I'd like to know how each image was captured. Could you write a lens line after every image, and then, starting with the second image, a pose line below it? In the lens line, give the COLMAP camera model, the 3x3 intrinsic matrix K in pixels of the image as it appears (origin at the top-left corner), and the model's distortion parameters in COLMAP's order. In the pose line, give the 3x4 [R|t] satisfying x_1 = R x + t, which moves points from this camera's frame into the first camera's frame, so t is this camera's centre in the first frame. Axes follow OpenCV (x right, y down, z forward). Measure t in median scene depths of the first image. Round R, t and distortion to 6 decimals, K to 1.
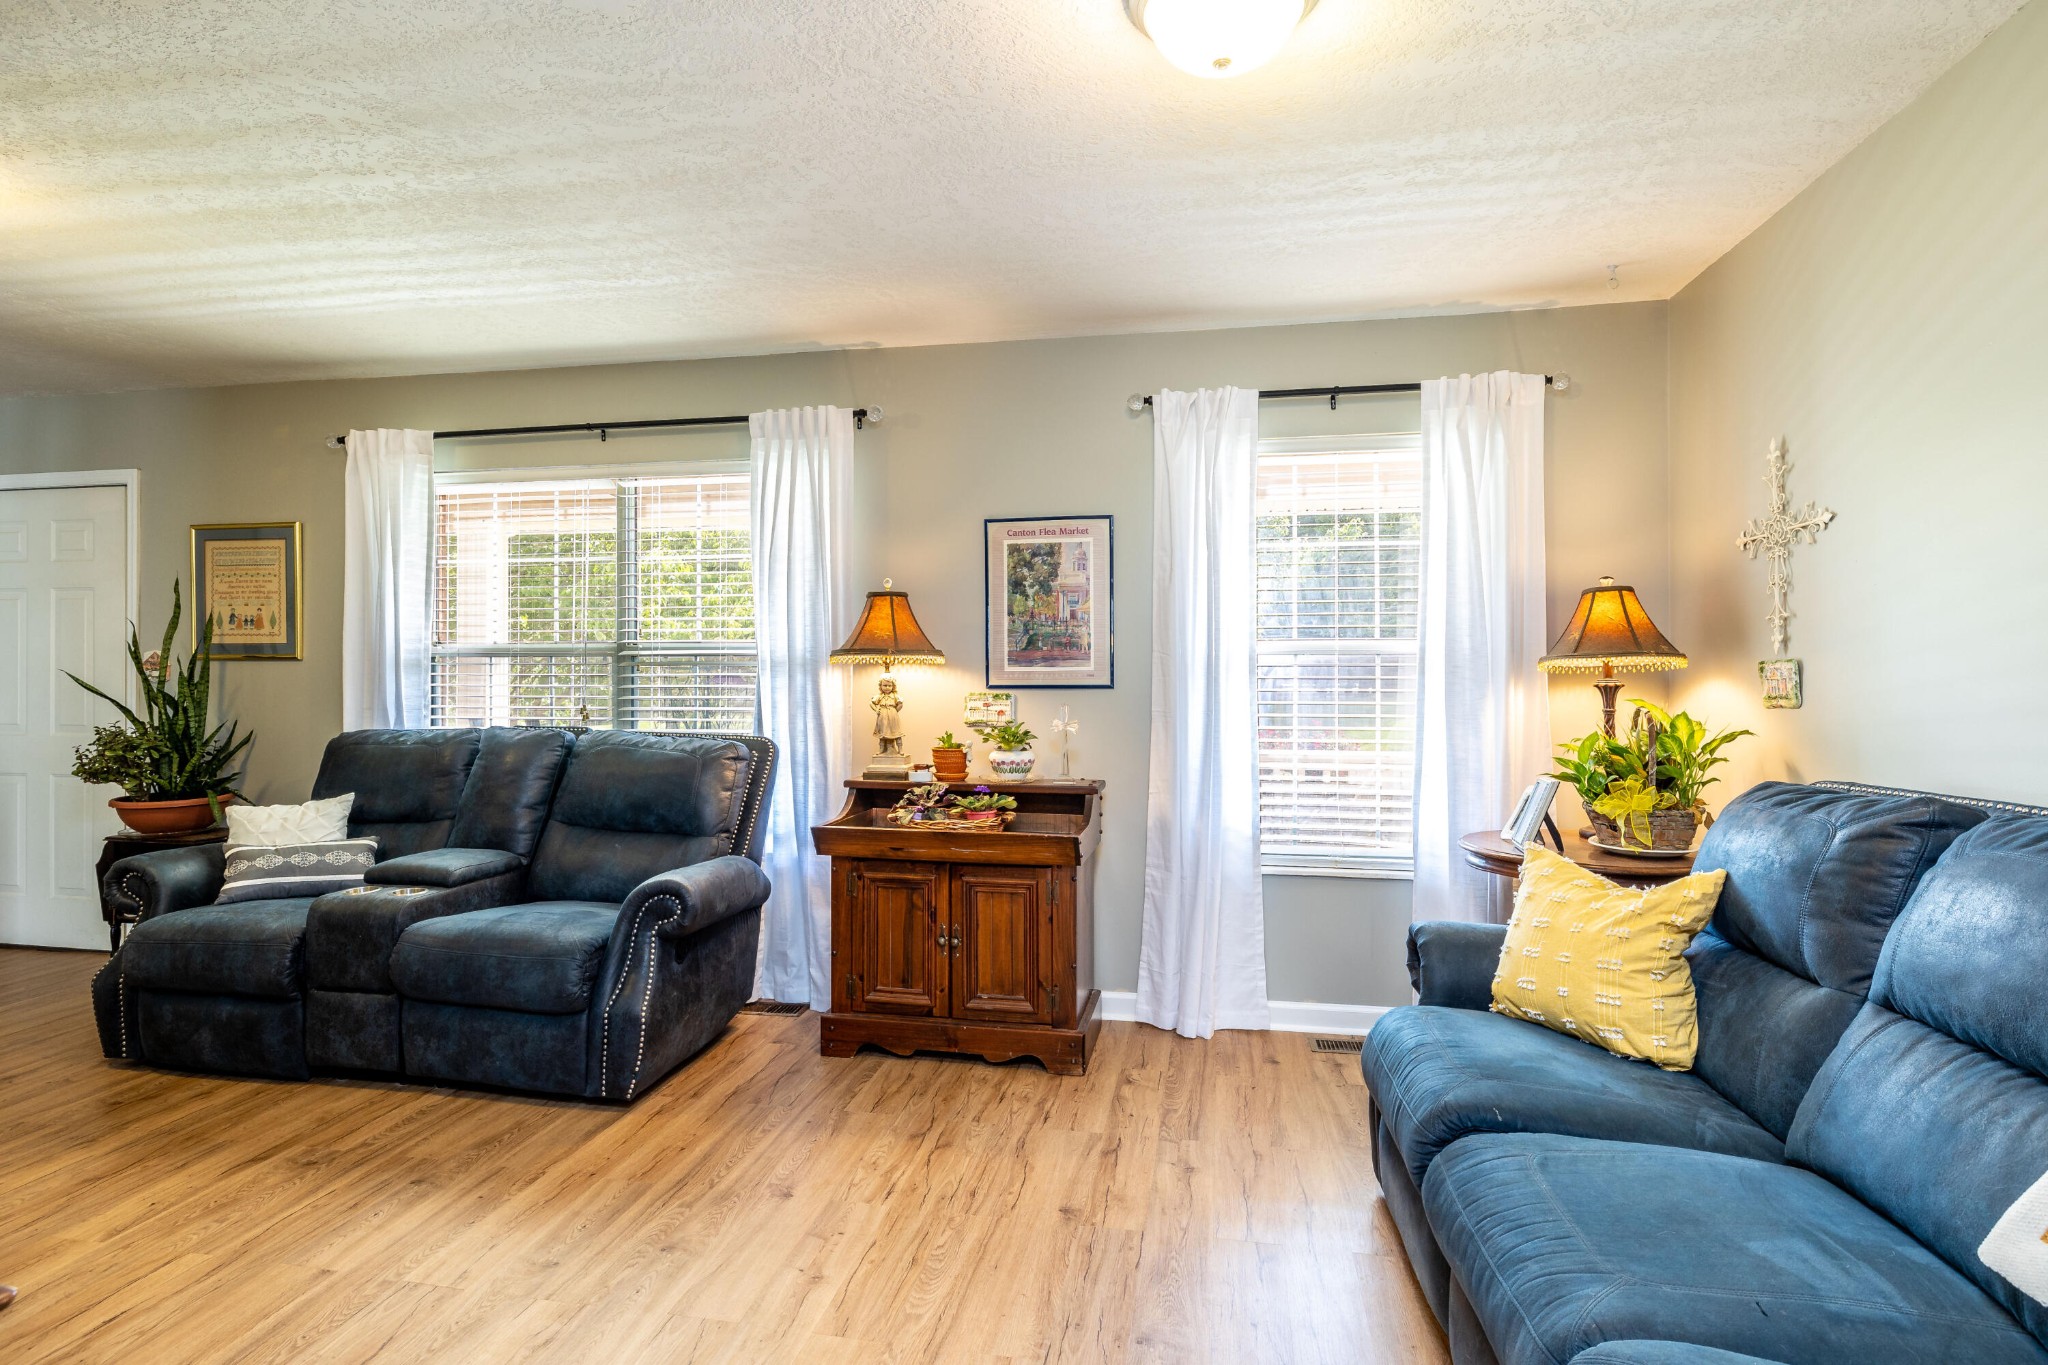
lens RADIAL K [[1030.4, 0, 1024.6], [0, 1030.4, 675.7], [0, 0, 1]] dist [-0.000574, 0.000439]
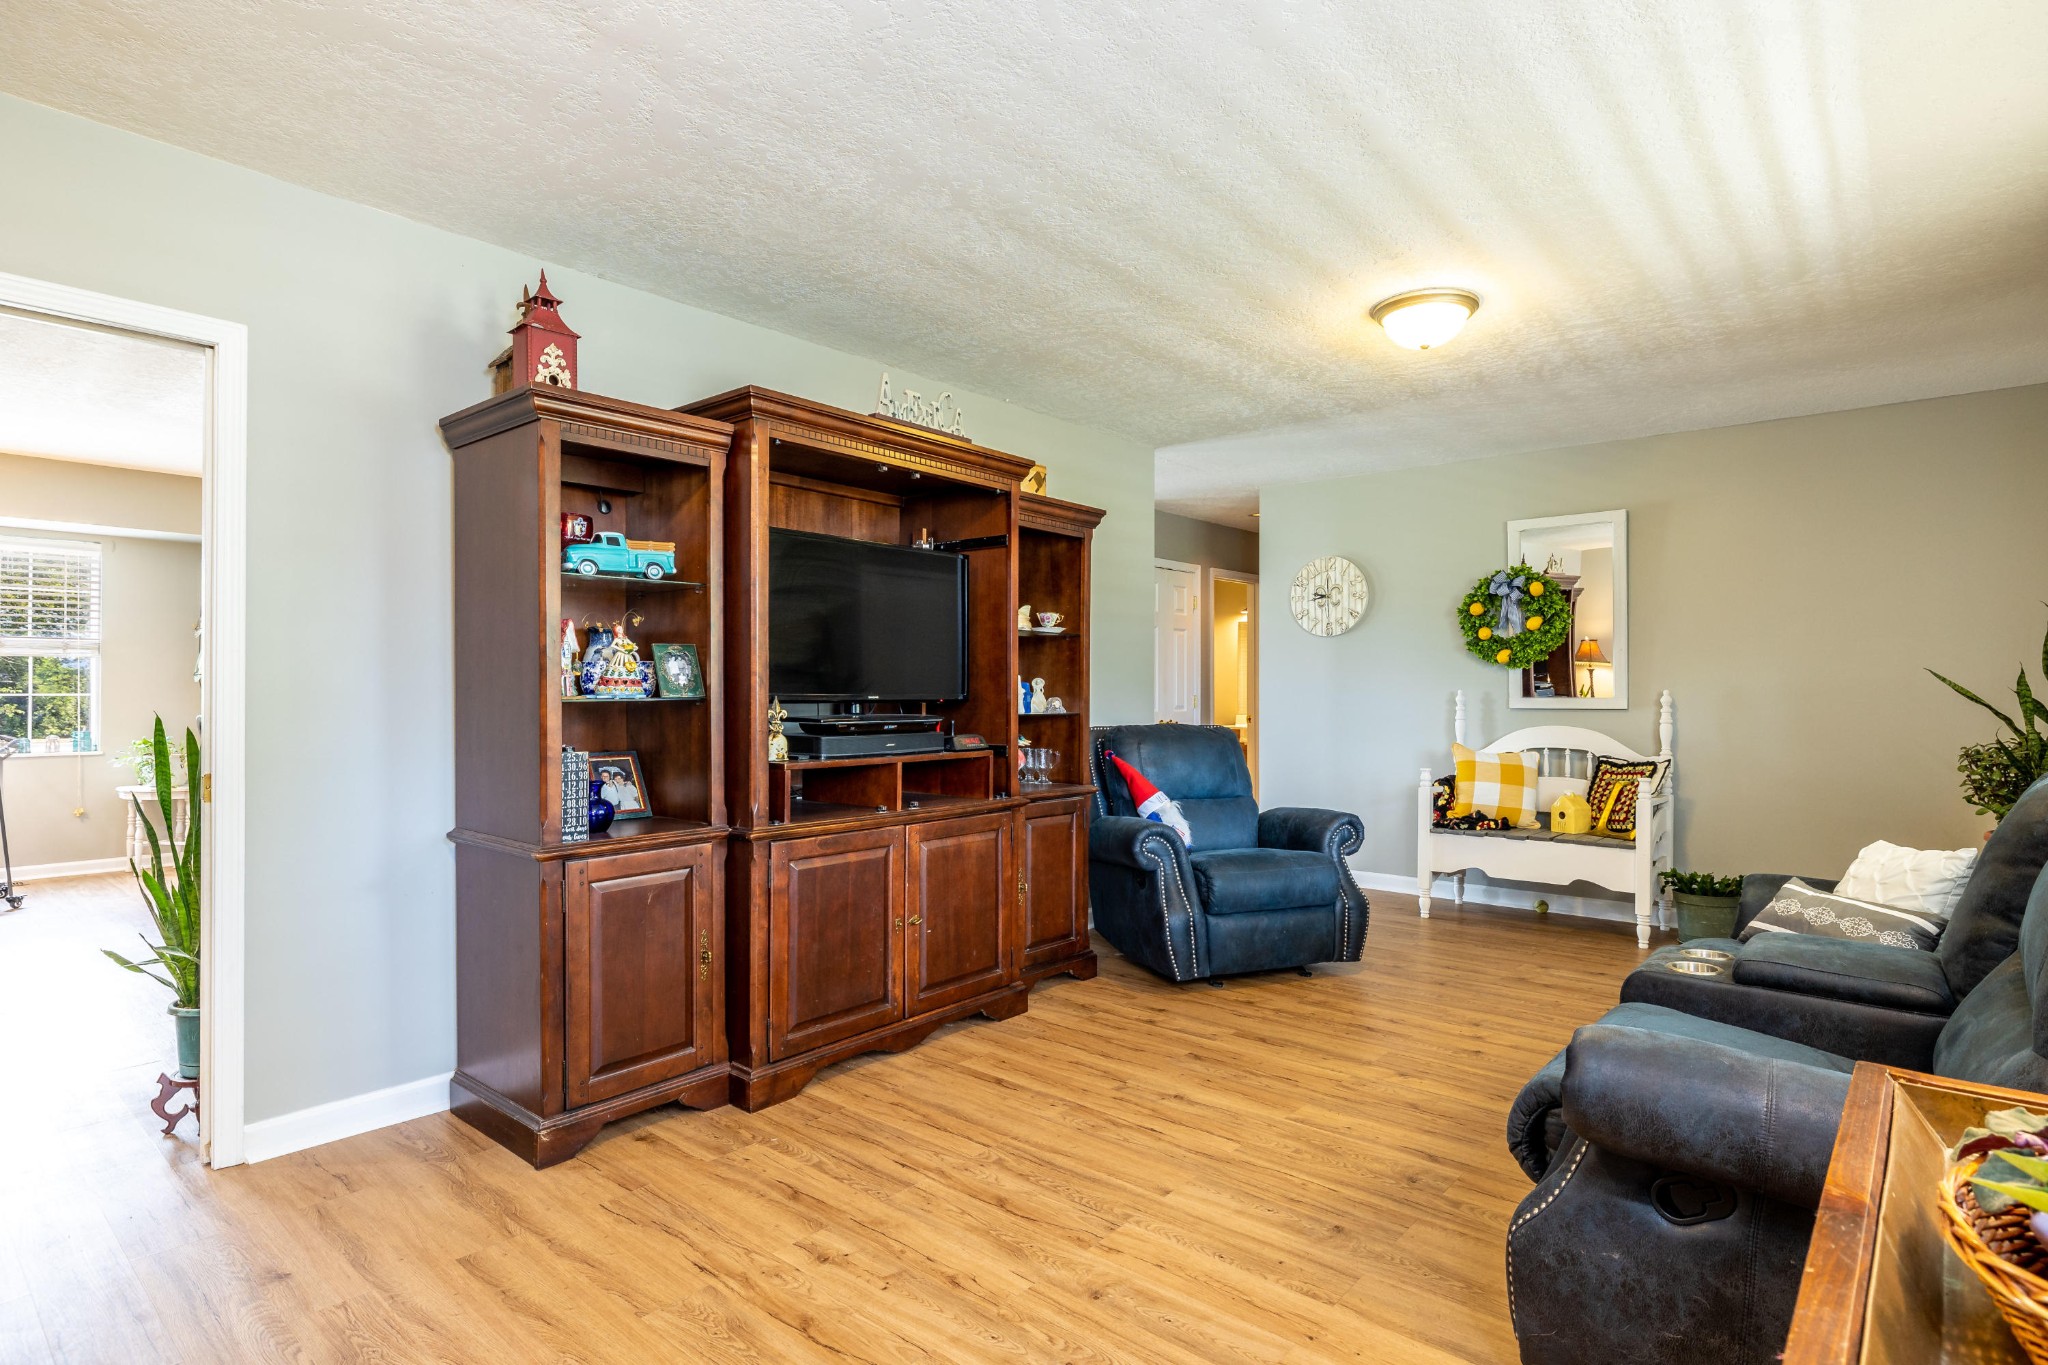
lens RADIAL K [[1049.7, 0, 1024.0], [0, 1049.7, 682.5], [0, 0, 1]] dist [0.002193, 0.000672]
pose [[-0.498346, -0.006270, -0.866956, 0.281691], [-0.003523, 0.999980, -0.005206, 0.018310], [0.866971, 0.000460, -0.498358, 1.009069]]
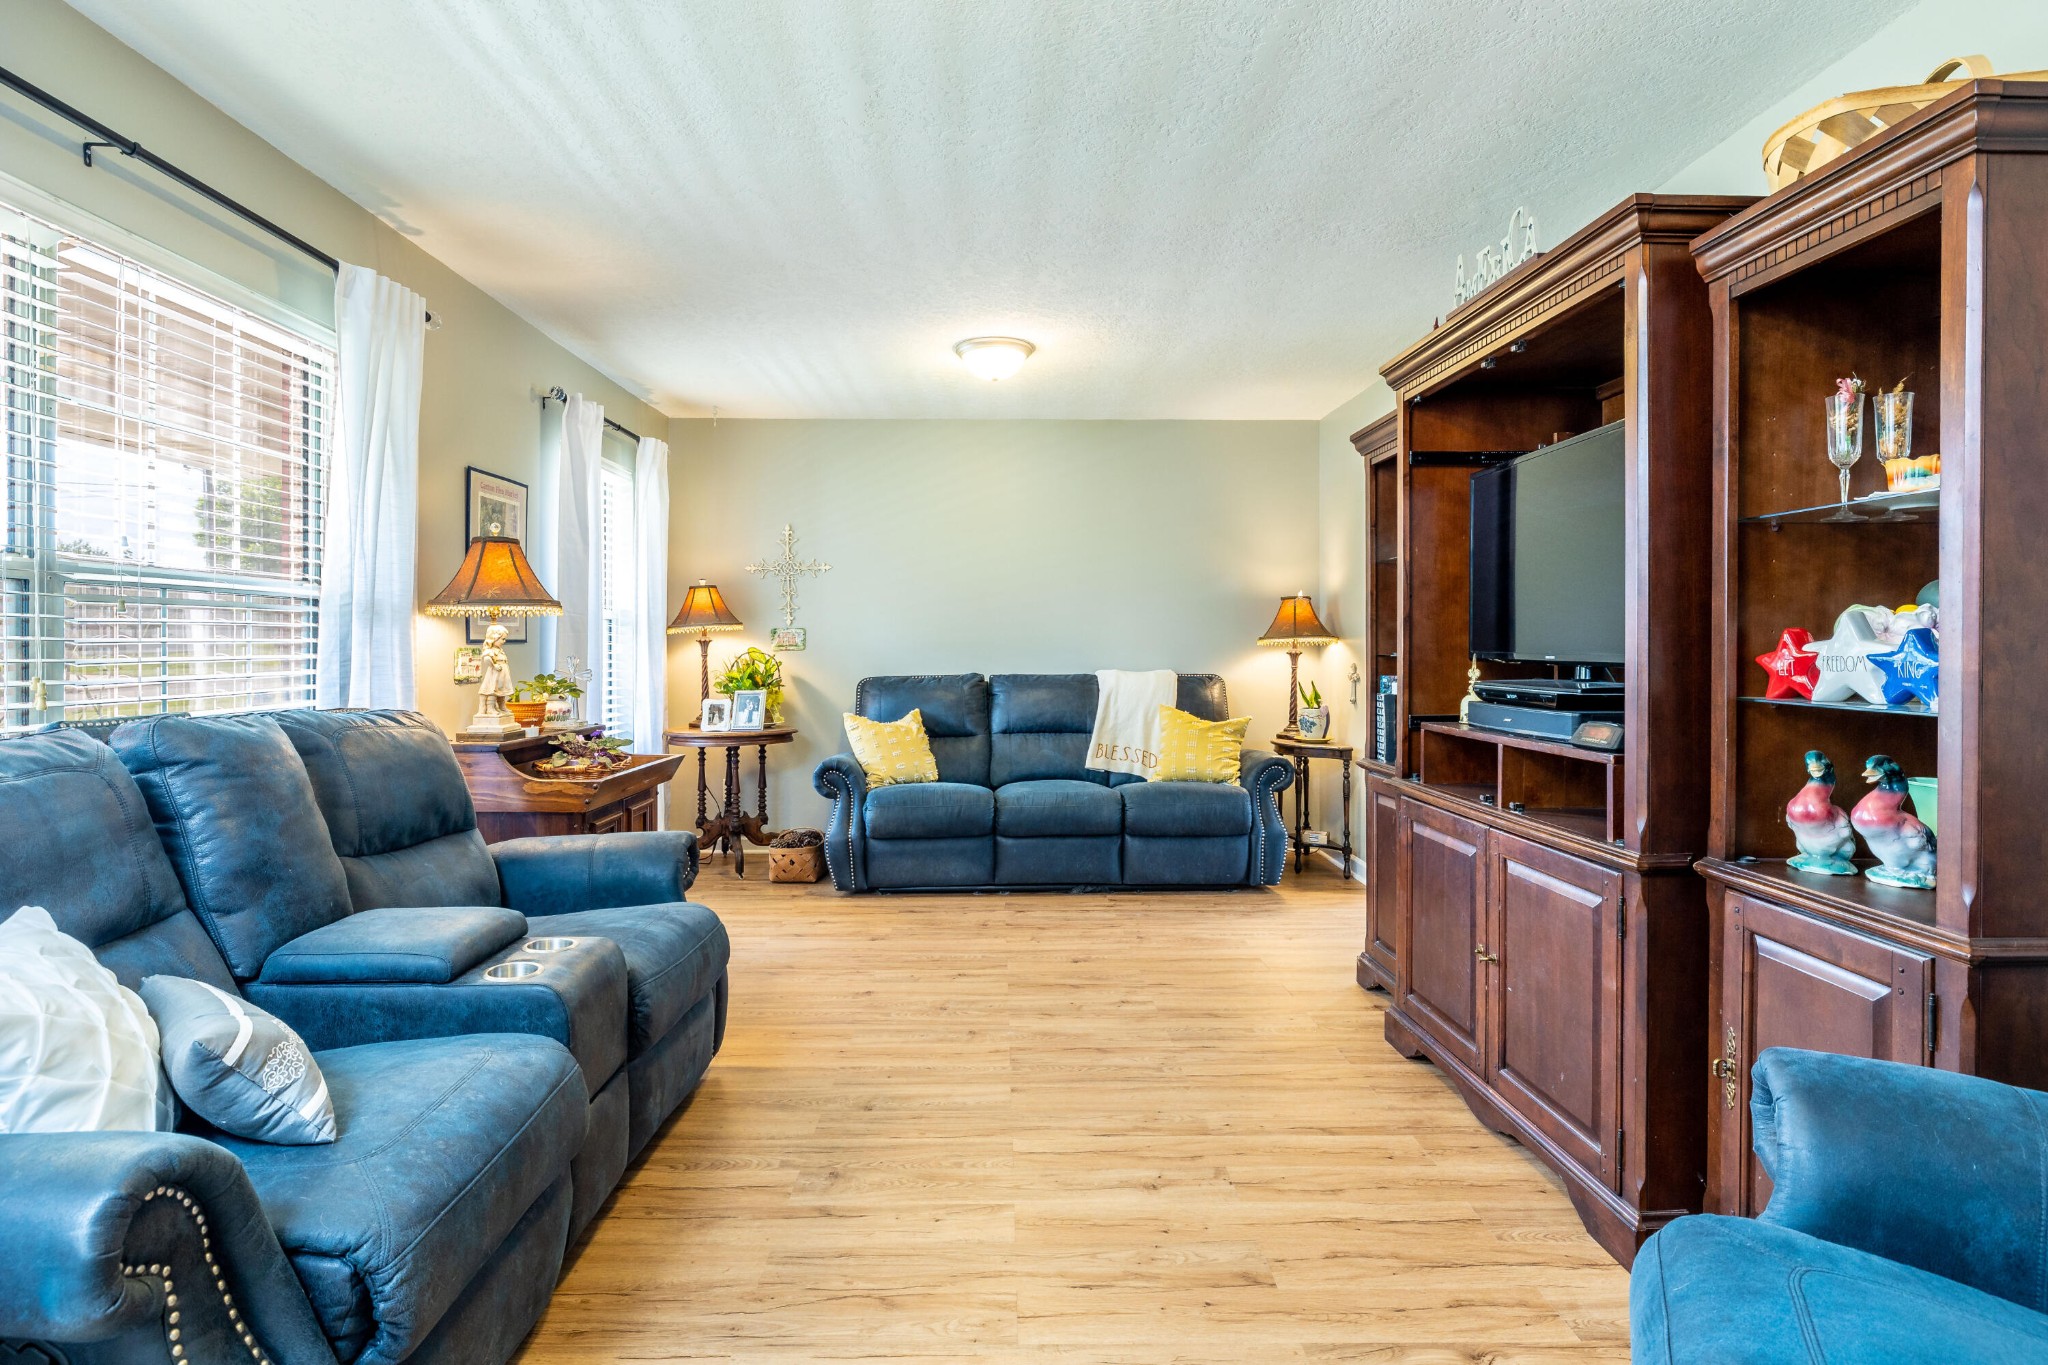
lens RADIAL K [[1072.6, 0, 995.9], [0, 1072.6, 643.0], [0, 0, 1]] dist [-0.000517, 0.000205]
pose [[-0.186256, 0.003786, 0.982494, -1.392443], [0.000696, 0.999993, -0.003722, 0.020386], [-0.982501, -0.000009, -0.186257, 0.890925]]
